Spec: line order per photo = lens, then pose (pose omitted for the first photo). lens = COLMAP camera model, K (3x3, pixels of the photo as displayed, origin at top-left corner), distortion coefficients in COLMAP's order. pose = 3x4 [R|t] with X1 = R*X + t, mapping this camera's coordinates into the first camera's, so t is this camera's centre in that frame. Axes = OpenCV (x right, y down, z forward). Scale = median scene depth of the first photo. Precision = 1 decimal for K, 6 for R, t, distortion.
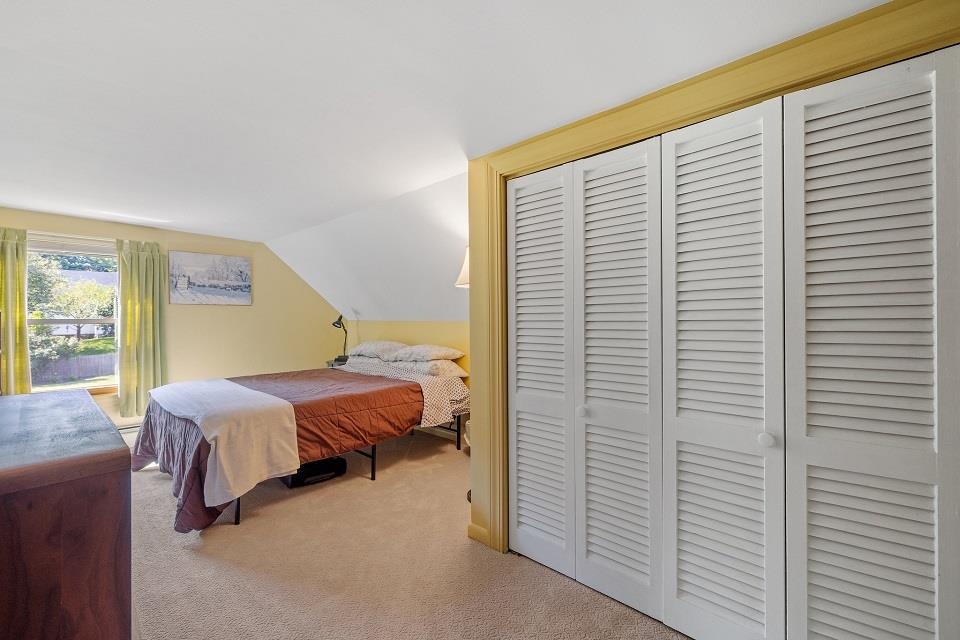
lens RADIAL K [[407.7, 0, 479.1], [0, 407.7, 322.0], [0, 0, 1]] dist [0.000315, -0.000008]
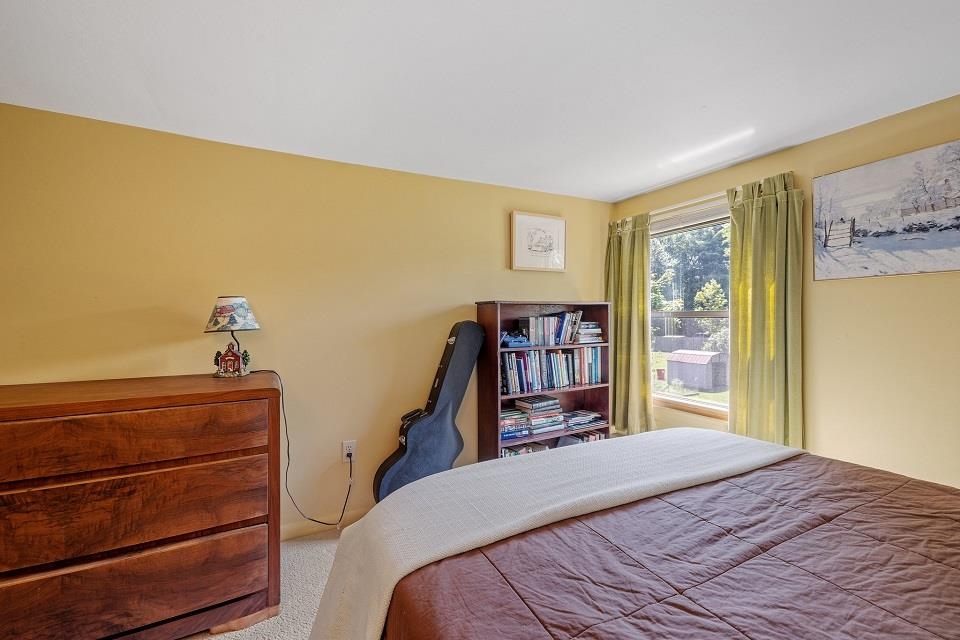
lens RADIAL K [[407.7, 0, 480.3], [0, 407.7, 321.2], [0, 0, 1]] dist [0.000315, -0.000008]
pose [[-0.363738, 0.017973, -0.931328, -0.106077], [0.003860, 0.999834, 0.017787, -0.002448], [0.931493, 0.002874, -0.363747, 0.766604]]
